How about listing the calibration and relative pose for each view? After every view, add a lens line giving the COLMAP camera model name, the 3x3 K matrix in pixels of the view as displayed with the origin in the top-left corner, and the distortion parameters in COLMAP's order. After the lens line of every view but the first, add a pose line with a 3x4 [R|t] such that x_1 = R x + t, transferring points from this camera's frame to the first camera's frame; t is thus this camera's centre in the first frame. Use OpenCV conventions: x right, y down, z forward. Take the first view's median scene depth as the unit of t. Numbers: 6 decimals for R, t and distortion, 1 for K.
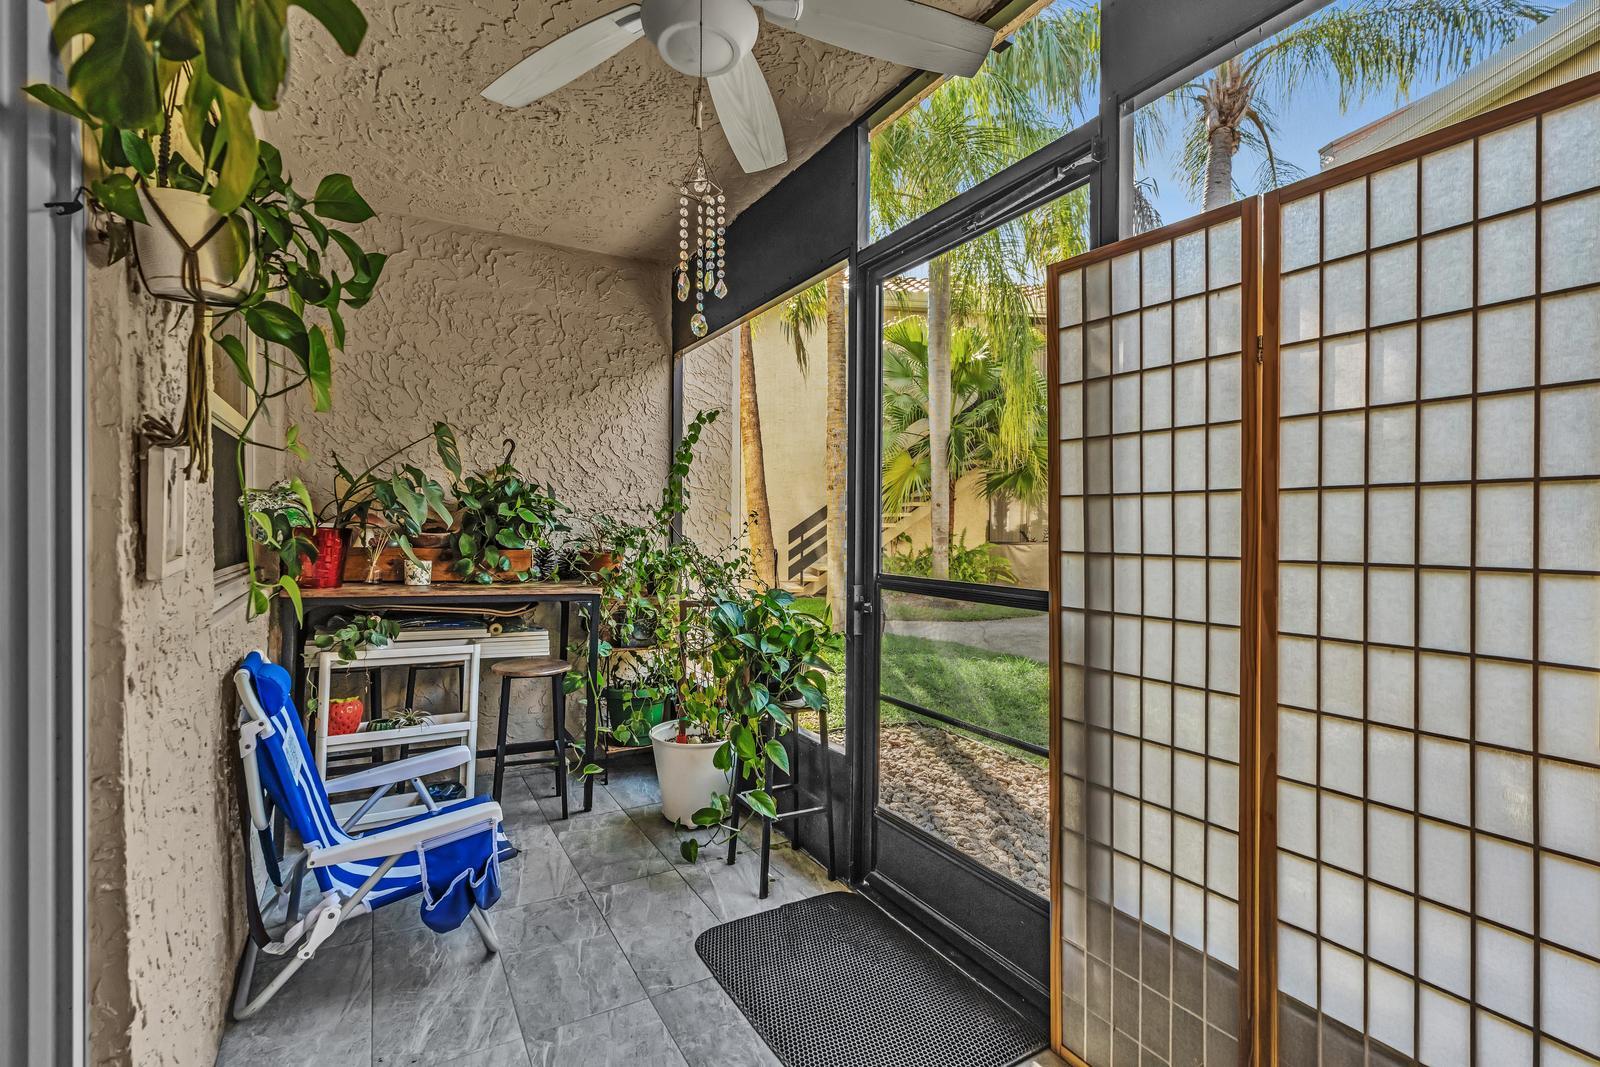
lens RADIAL K [[757.3, 0, 802.4], [0, 757.3, 532.0], [0, 0, 1]] dist [-0.005278, 0.003850]
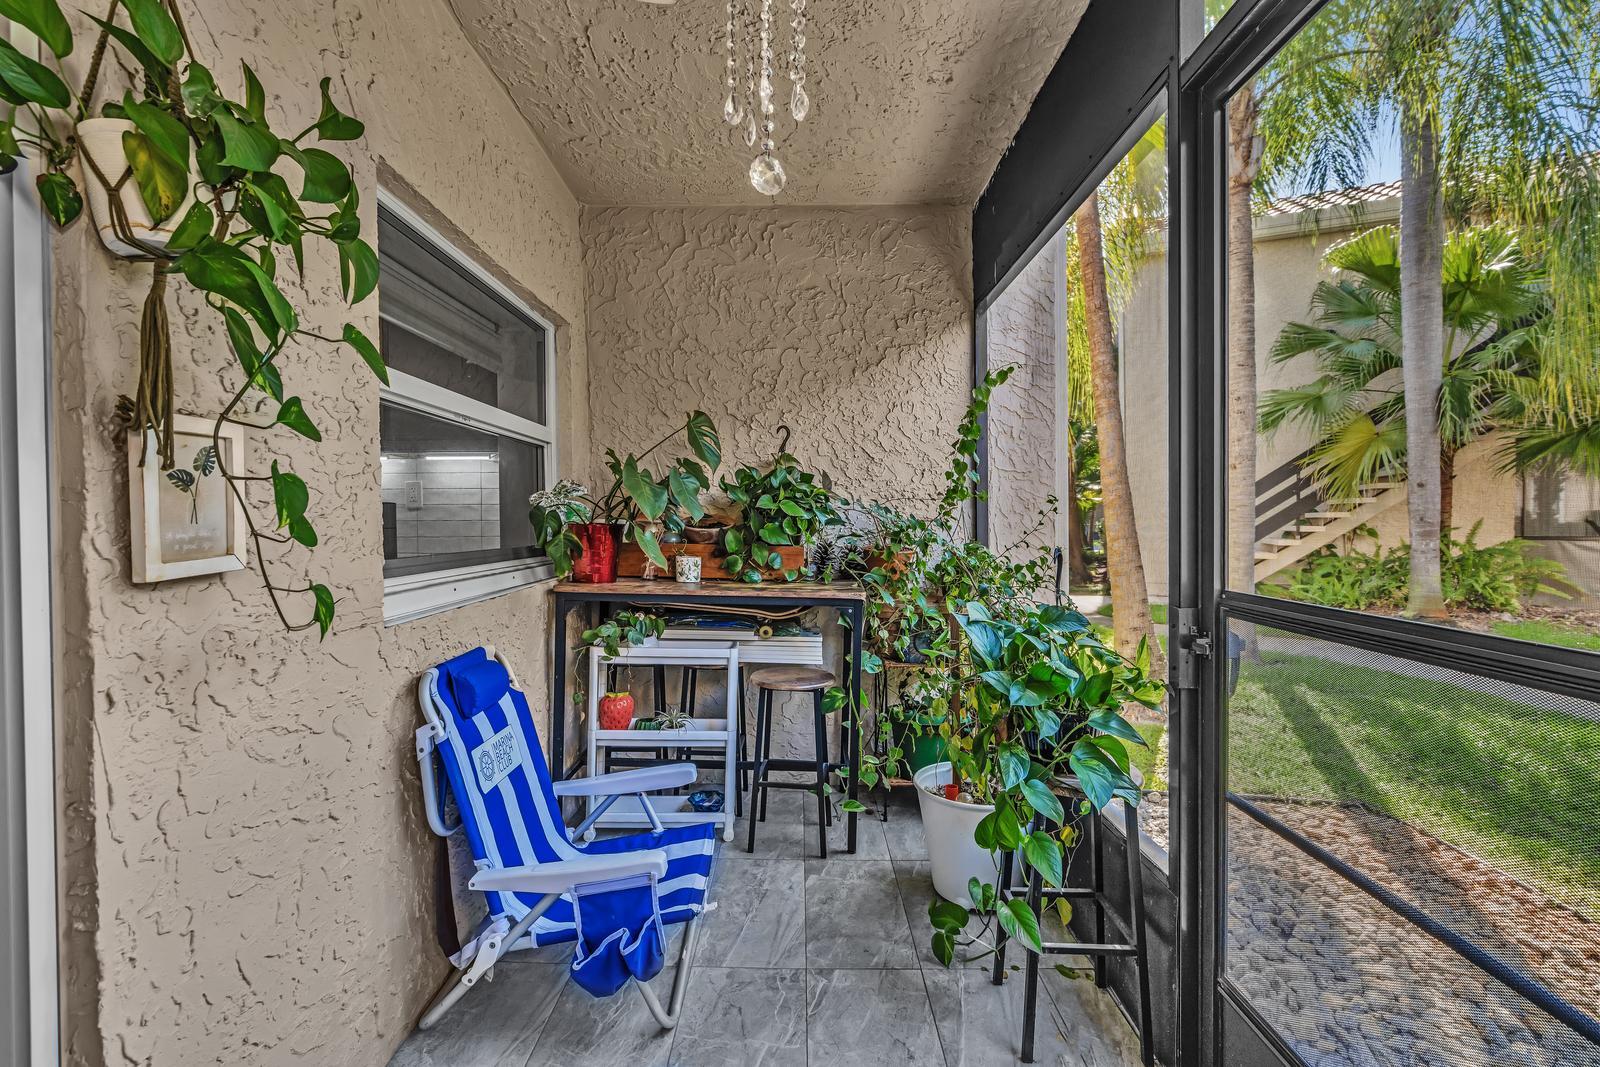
lens RADIAL K [[757.3, 0, 755.1], [0, 757.3, 528.8], [0, 0, 1]] dist [-0.005278, 0.003850]
pose [[0.850081, -0.005016, -0.526628, 0.073332], [0.006629, 0.999977, 0.001176, 0.001376], [0.526610, -0.004491, 0.850095, 0.212255]]
